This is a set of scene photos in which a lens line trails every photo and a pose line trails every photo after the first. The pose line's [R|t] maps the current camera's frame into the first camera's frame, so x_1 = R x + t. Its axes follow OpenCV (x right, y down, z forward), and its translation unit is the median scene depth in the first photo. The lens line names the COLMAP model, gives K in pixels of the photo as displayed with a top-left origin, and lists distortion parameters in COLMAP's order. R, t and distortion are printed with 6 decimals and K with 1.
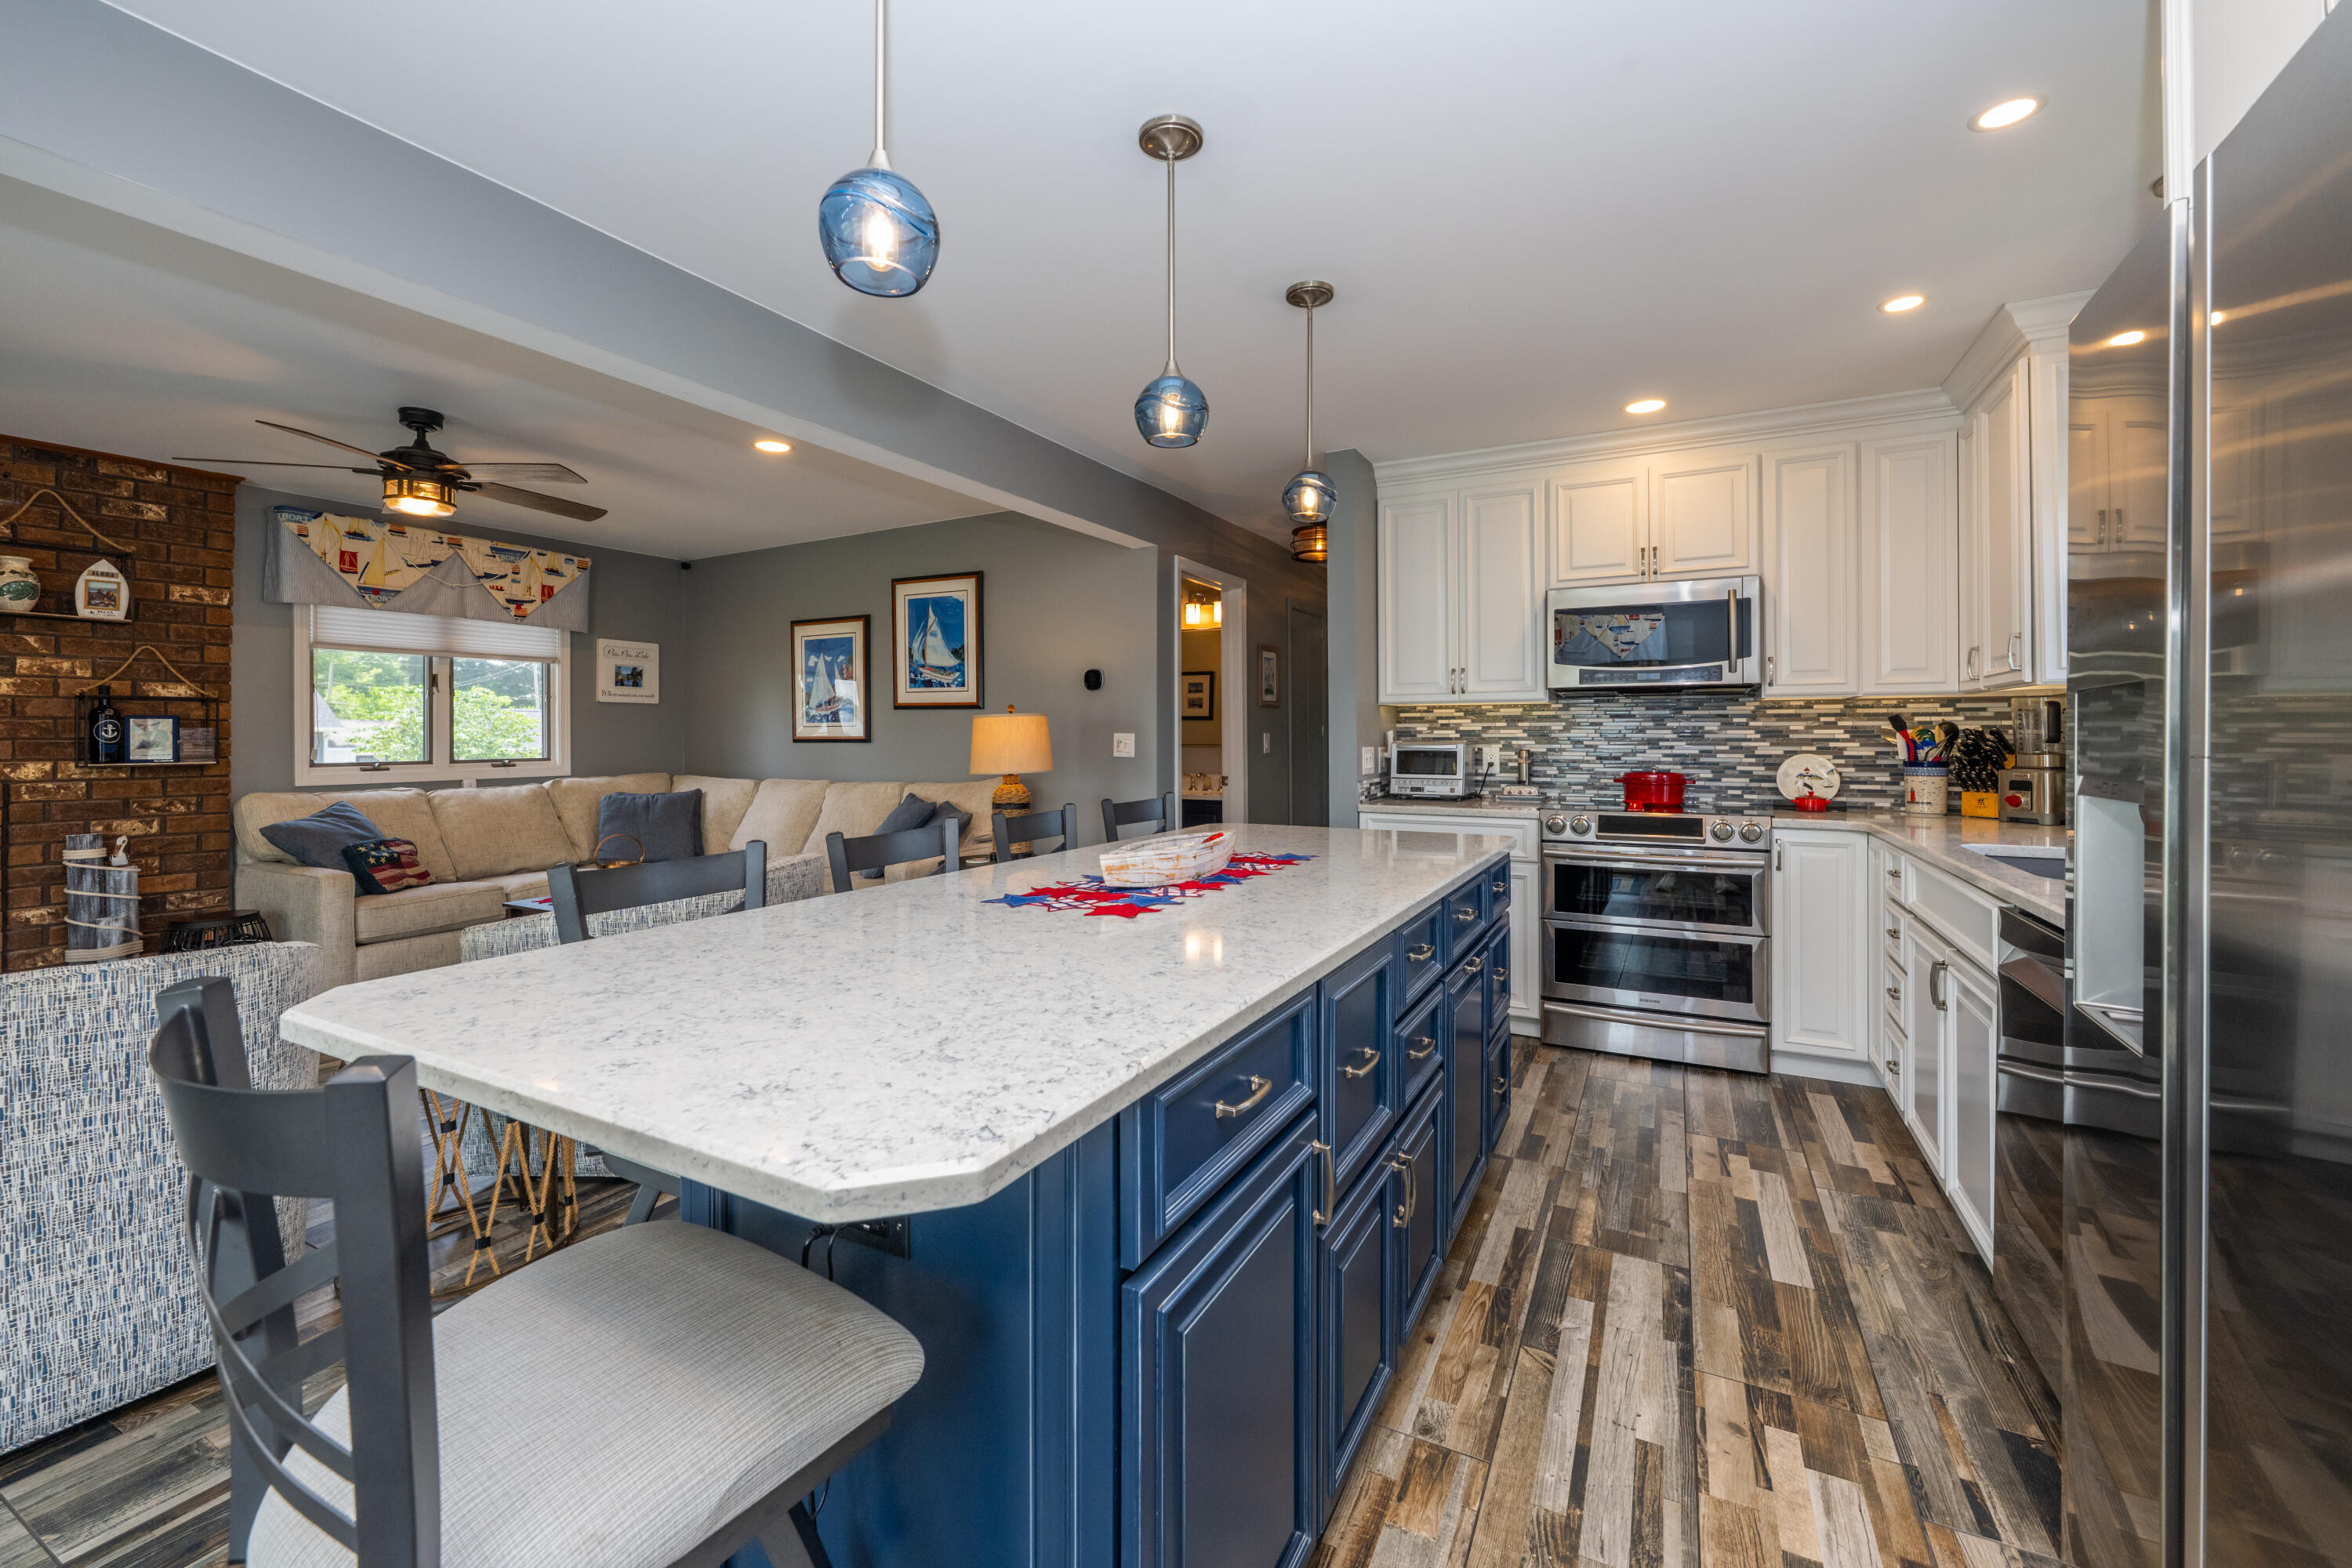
lens RADIAL K [[962.3, 0, 1124.6], [0, 962.3, 735.7], [0, 0, 1]] dist [-0.000146, 0.000868]
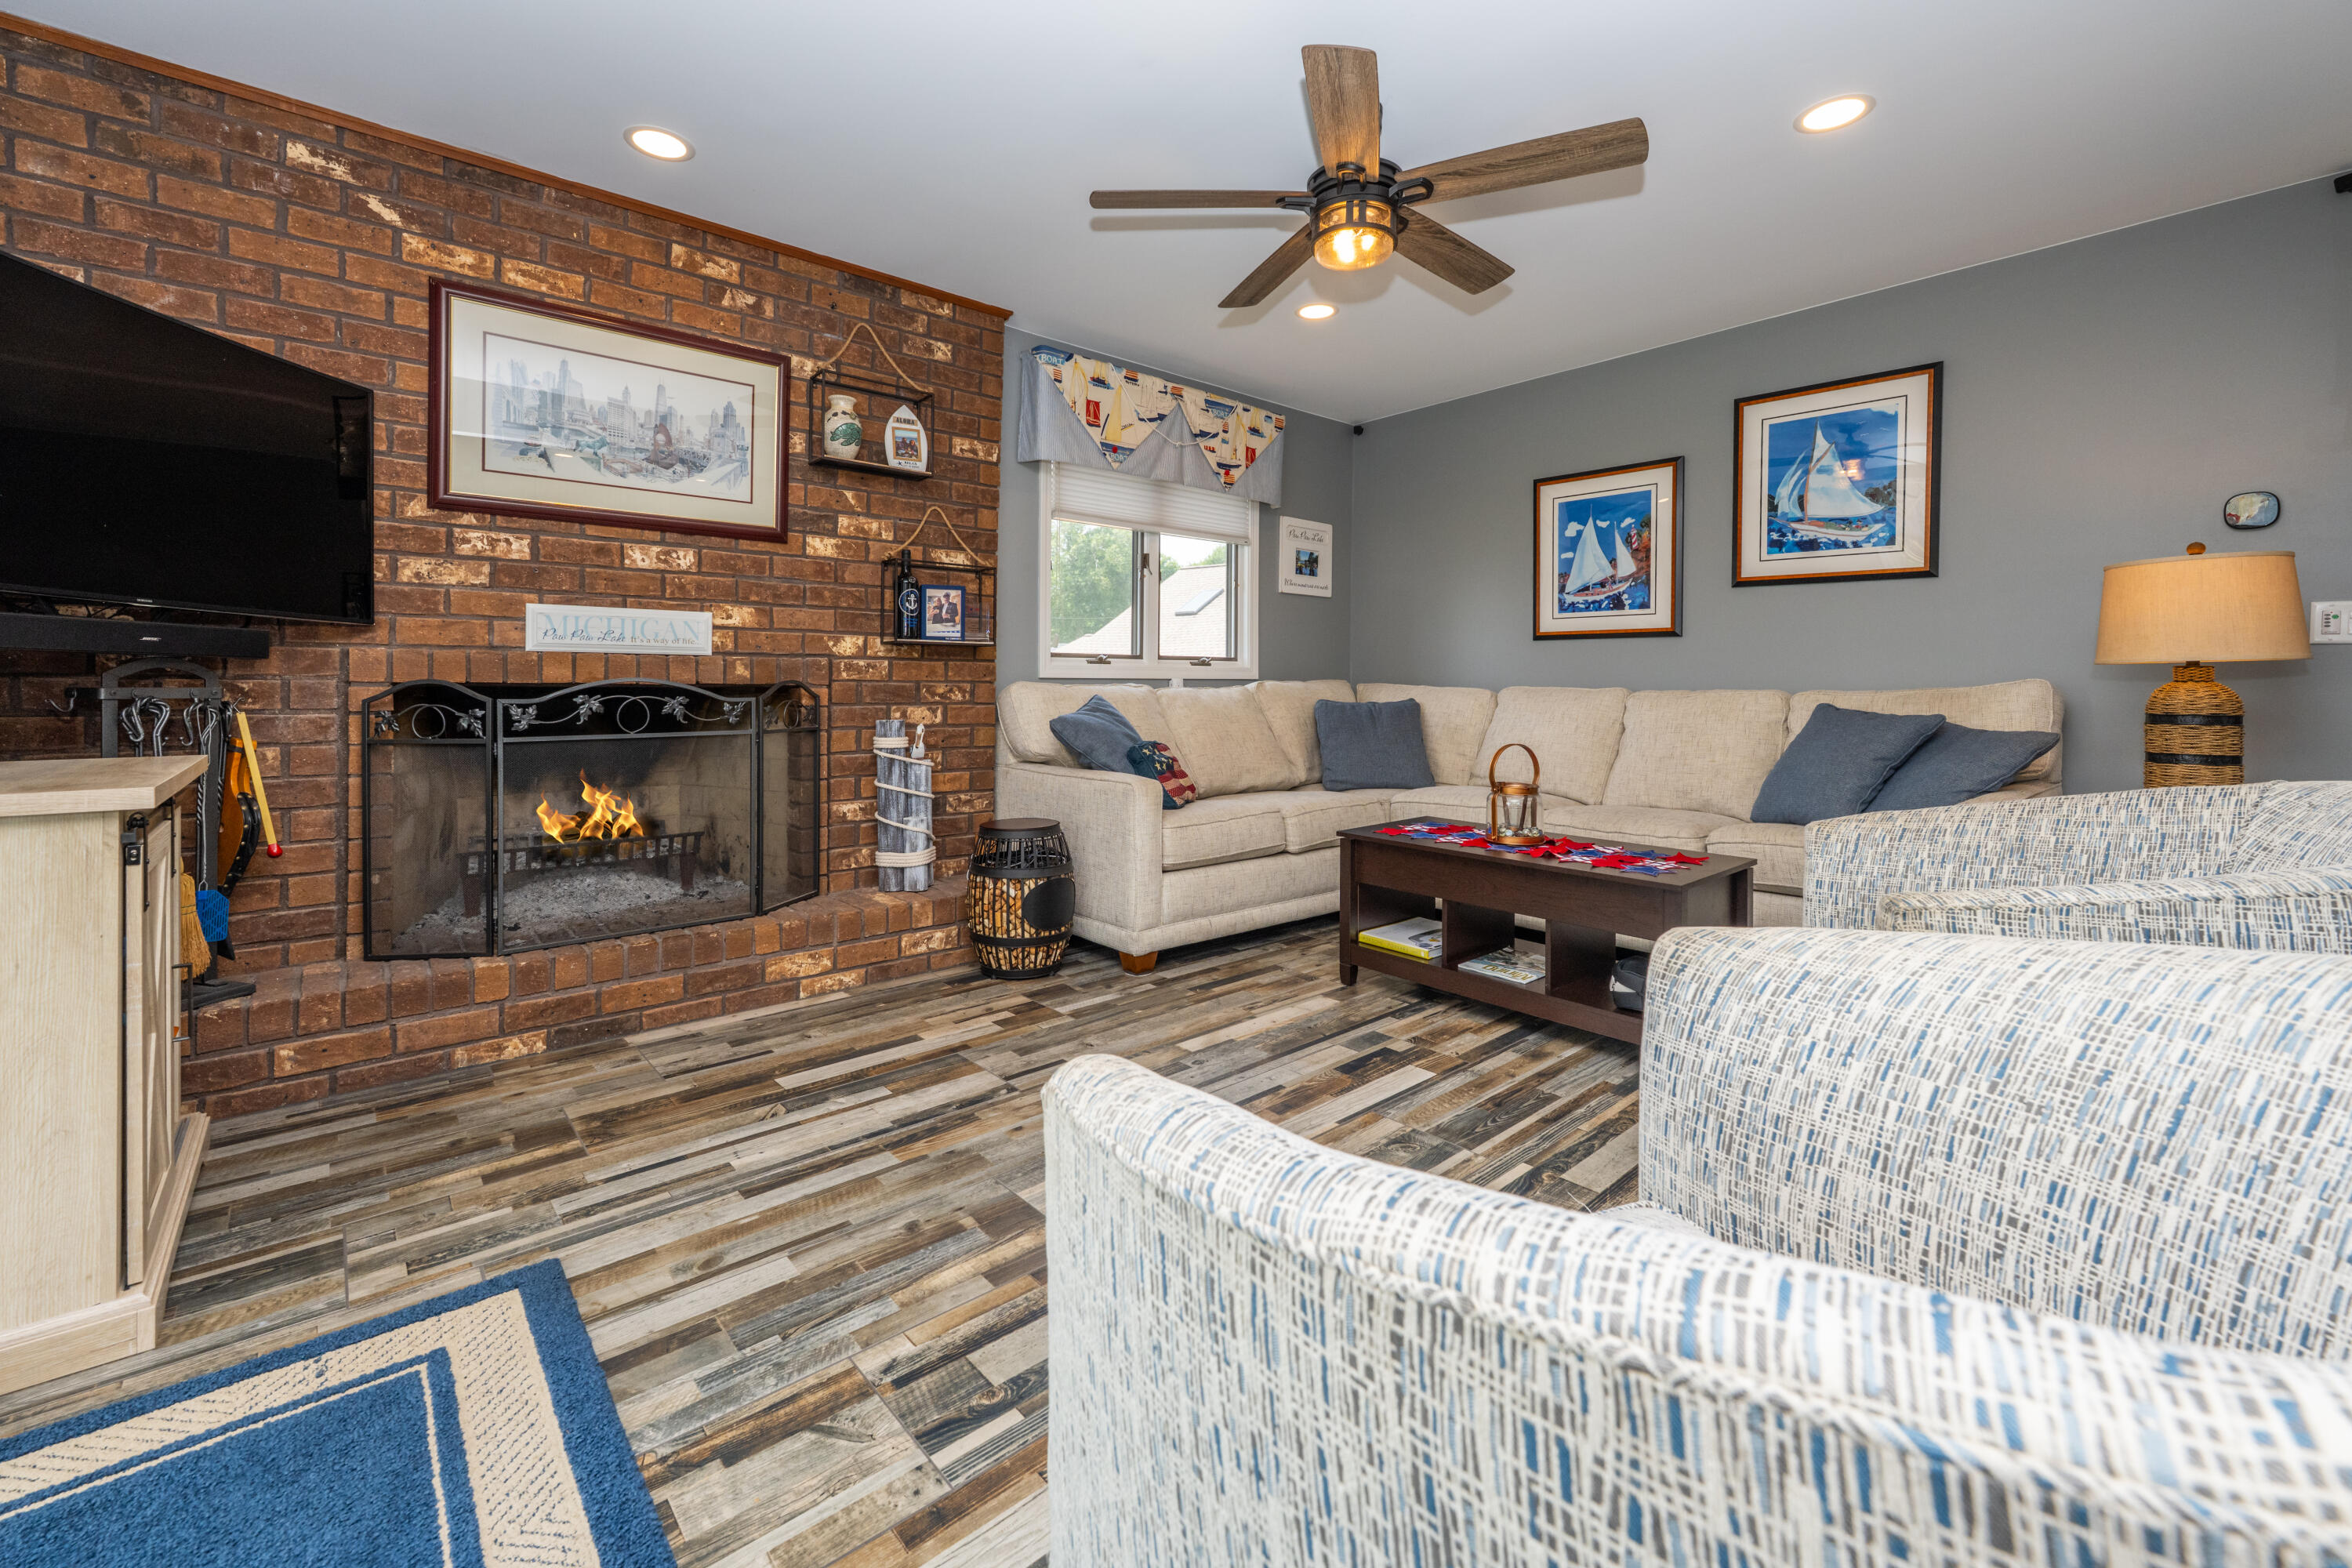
lens RADIAL K [[962.3, 0, 1125.9], [0, 962.3, 691.0], [0, 0, 1]] dist [-0.000146, 0.000868]
pose [[0.931438, 0.014260, -0.363620, -0.480041], [-0.010265, 0.999864, 0.012915, 0.053272], [0.363755, -0.008297, 0.931458, 0.227281]]
